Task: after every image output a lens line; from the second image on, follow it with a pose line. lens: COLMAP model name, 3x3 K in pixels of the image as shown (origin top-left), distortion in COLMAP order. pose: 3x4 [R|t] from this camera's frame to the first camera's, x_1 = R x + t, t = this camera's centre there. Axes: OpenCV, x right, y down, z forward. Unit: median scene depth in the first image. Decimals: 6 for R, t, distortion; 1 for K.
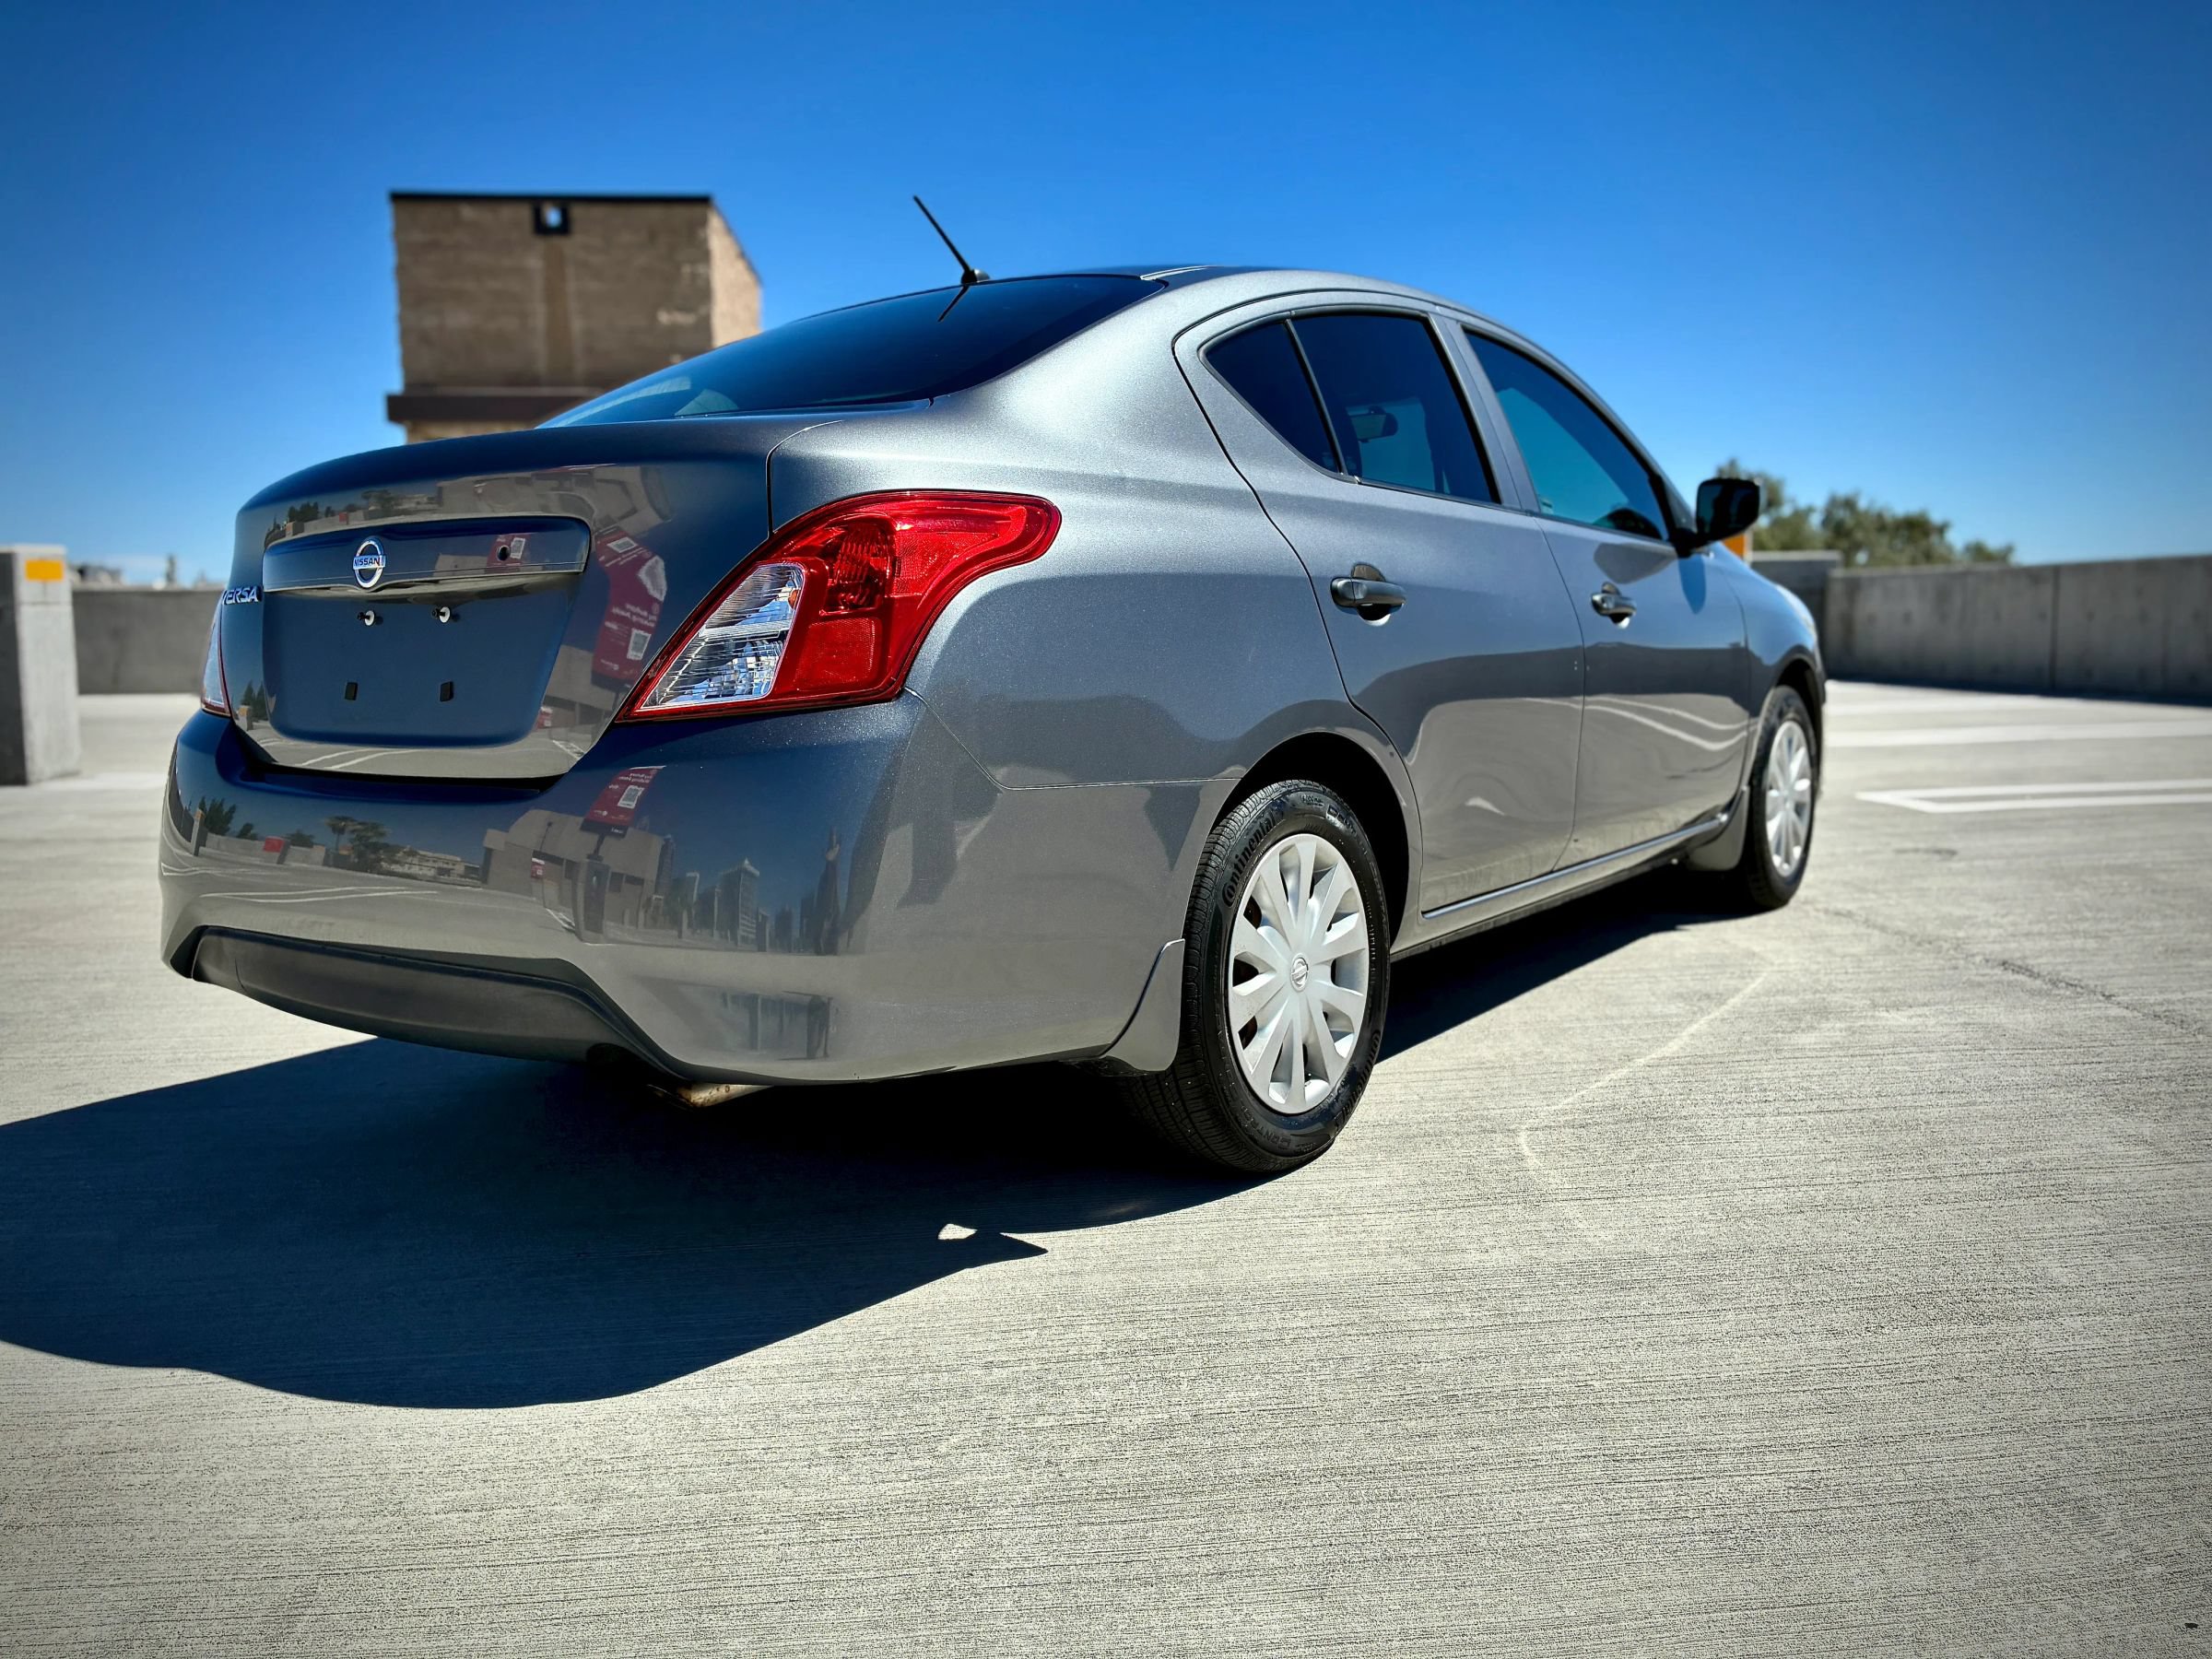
lens RADIAL K [[1689.3, 0, 1104.8], [0, 1689.3, 789.8], [0, 0, 1]] dist [0.055472, -0.067139]
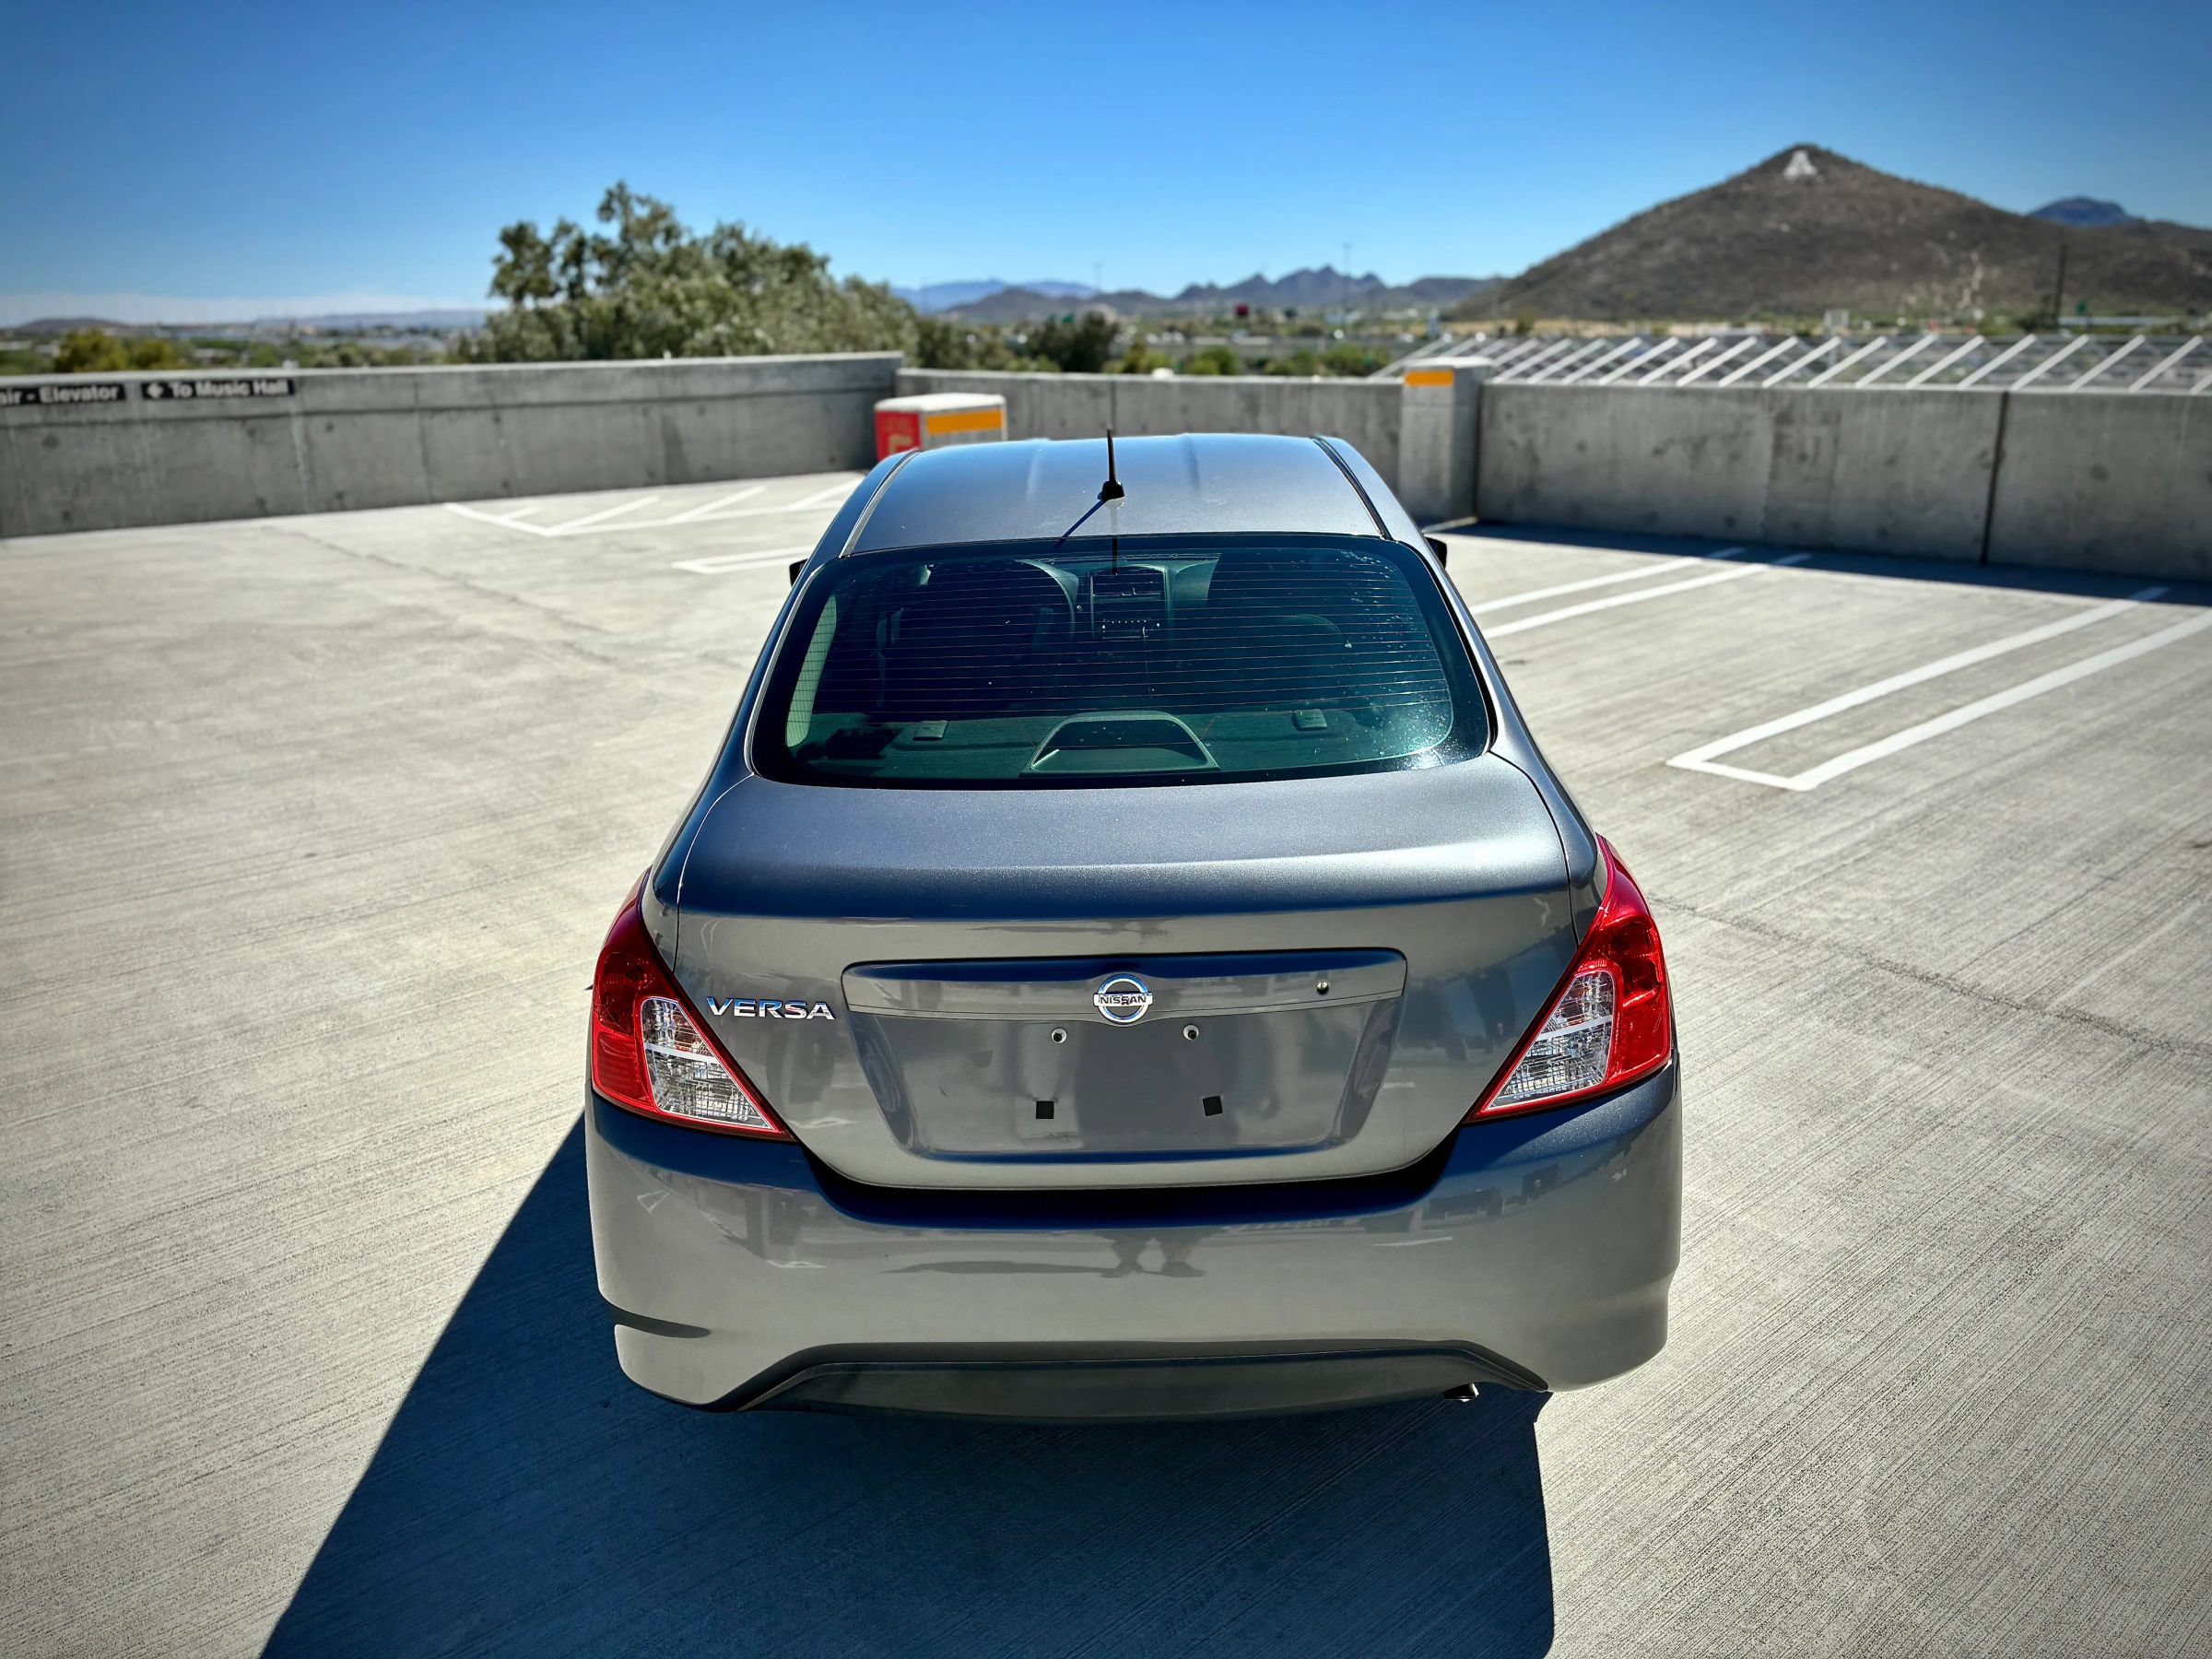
lens RADIAL K [[1689.3, 0, 1094.1], [0, 1689.3, 807.8], [0, 0, 1]] dist [0.055472, -0.067139]
pose [[0.810447, -0.167303, 0.561414, -0.346009], [0.069161, 0.978975, 0.191897, -0.153219], [-0.581715, -0.116694, 0.804978, 0.076843]]
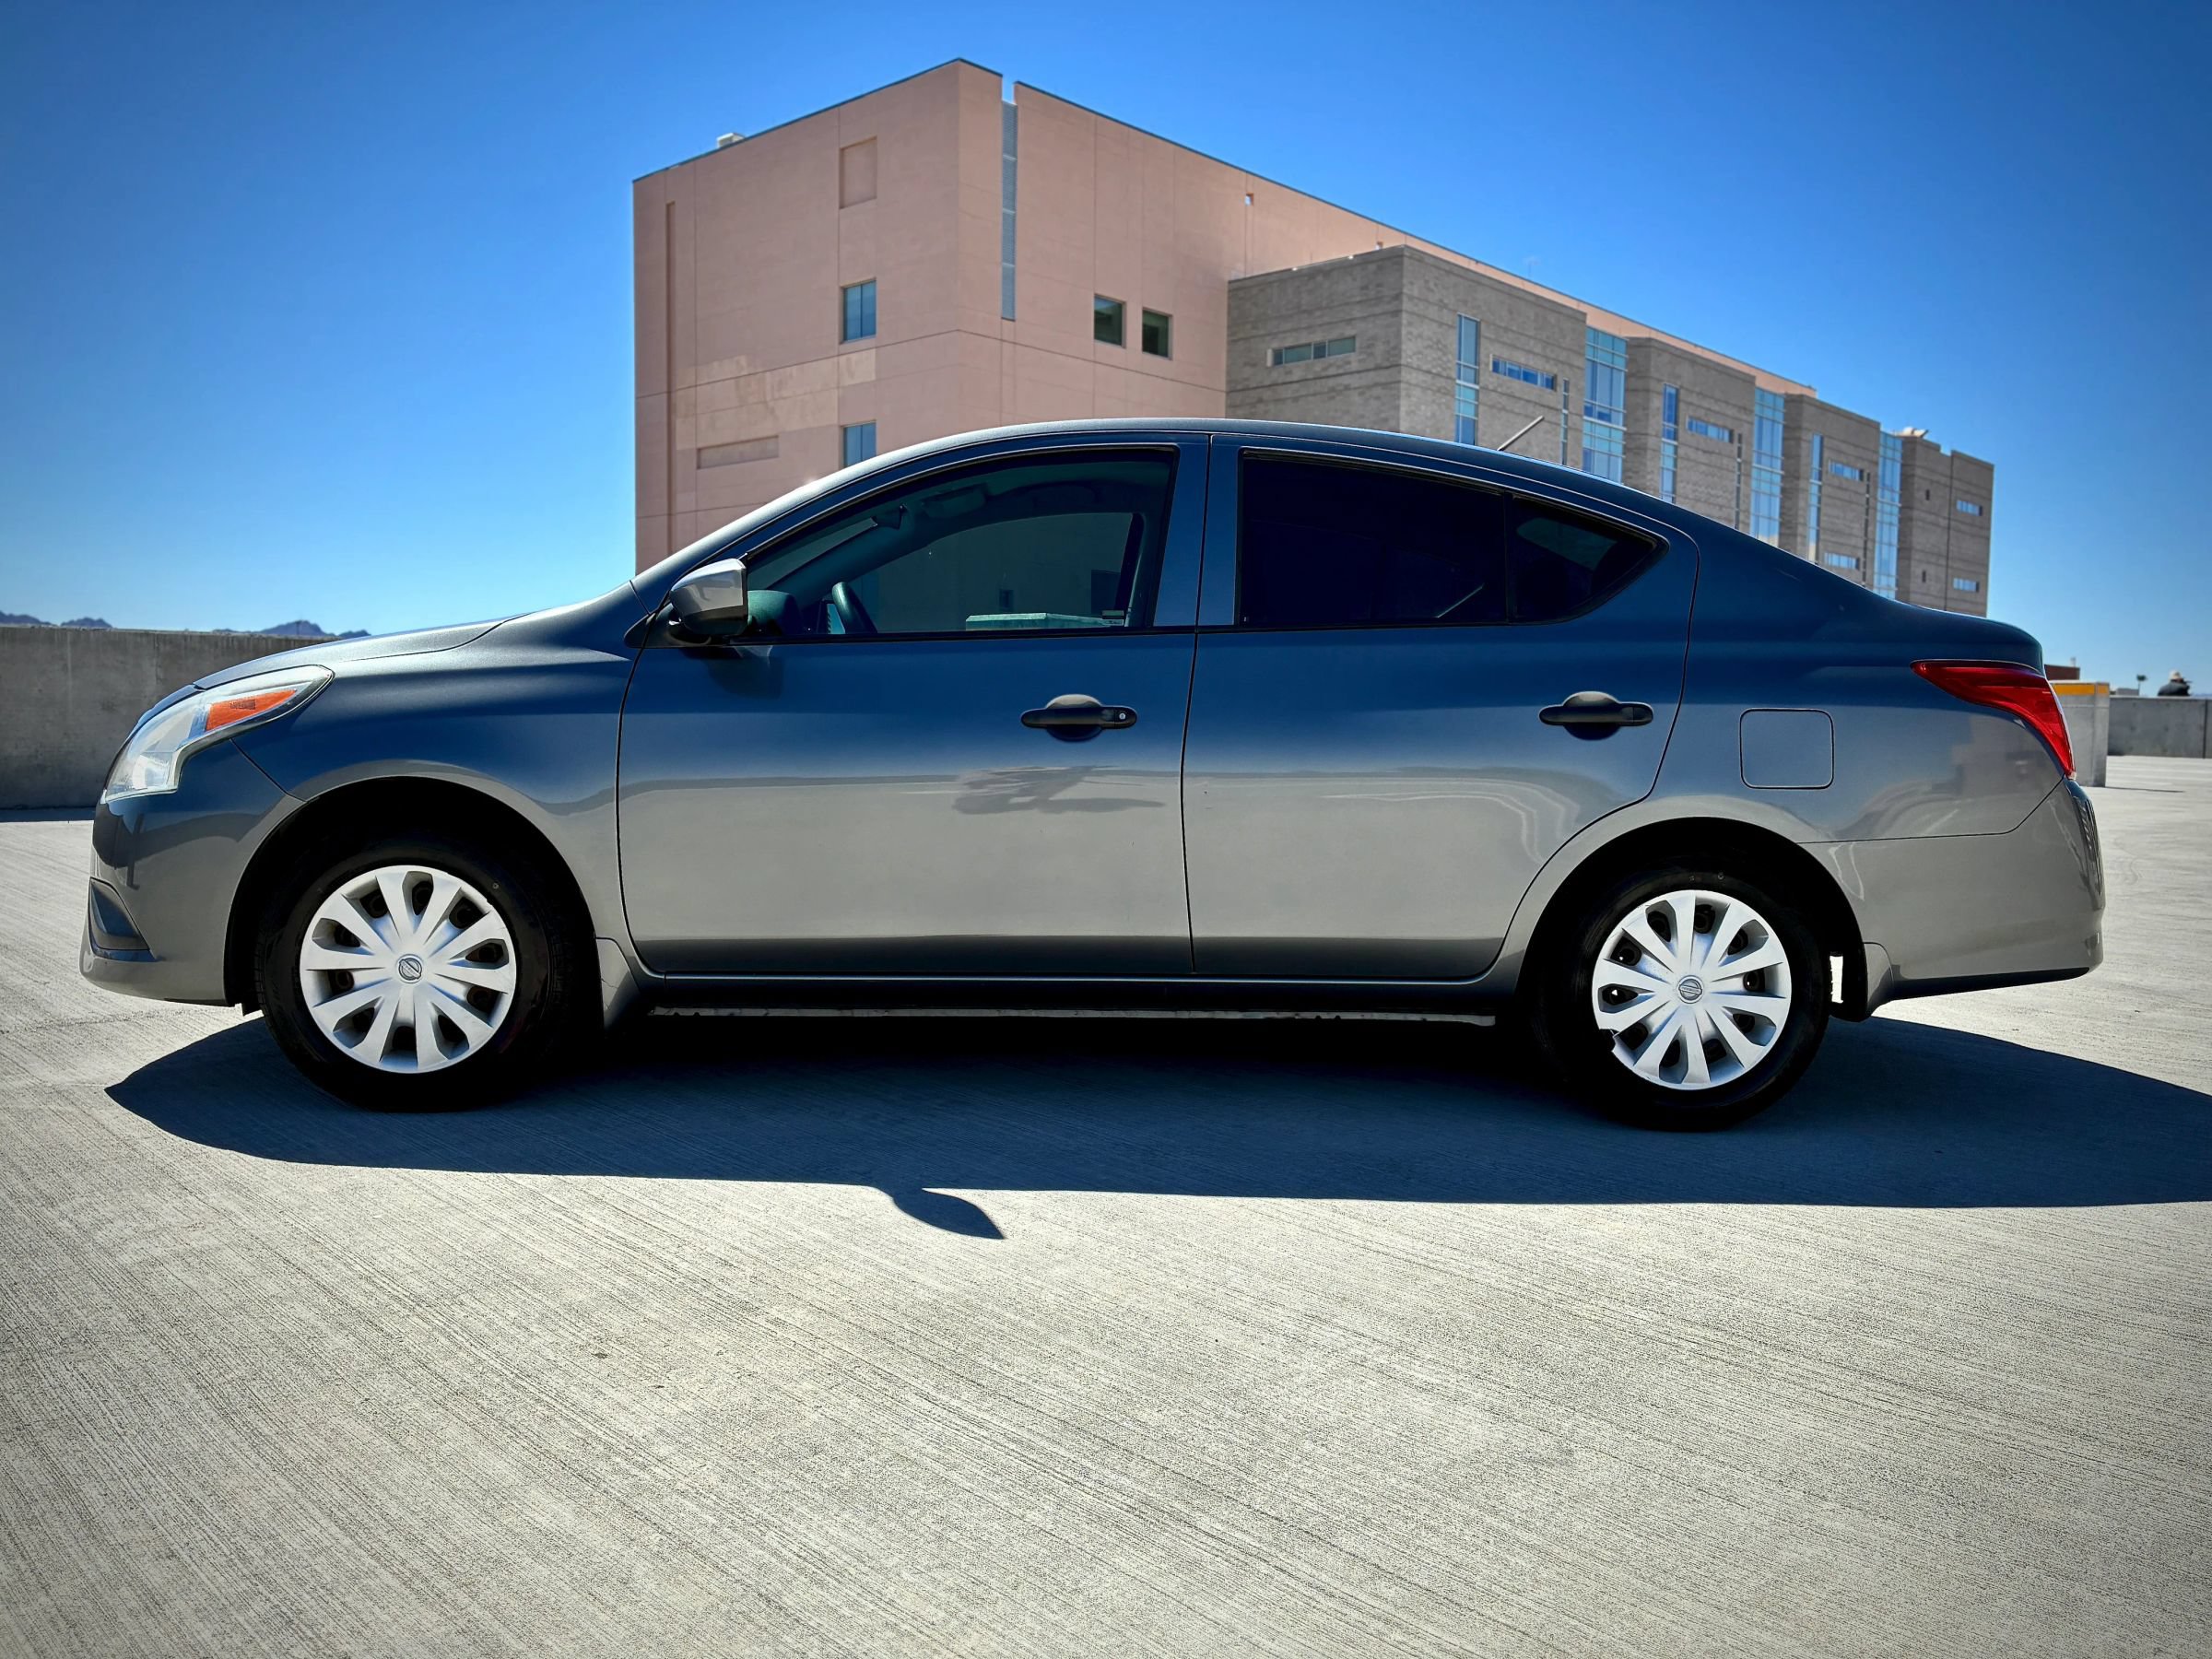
lens RADIAL K [[1689.3, 0, 1096.8], [0, 1689.3, 838.1], [0, 0, 1]] dist [0.055472, -0.067139]
pose [[-0.635406, -0.055927, 0.770150, -0.463223], [0.070775, 0.988957, 0.130209, -0.100941], [-0.768928, 0.137243, -0.624431, 1.049981]]
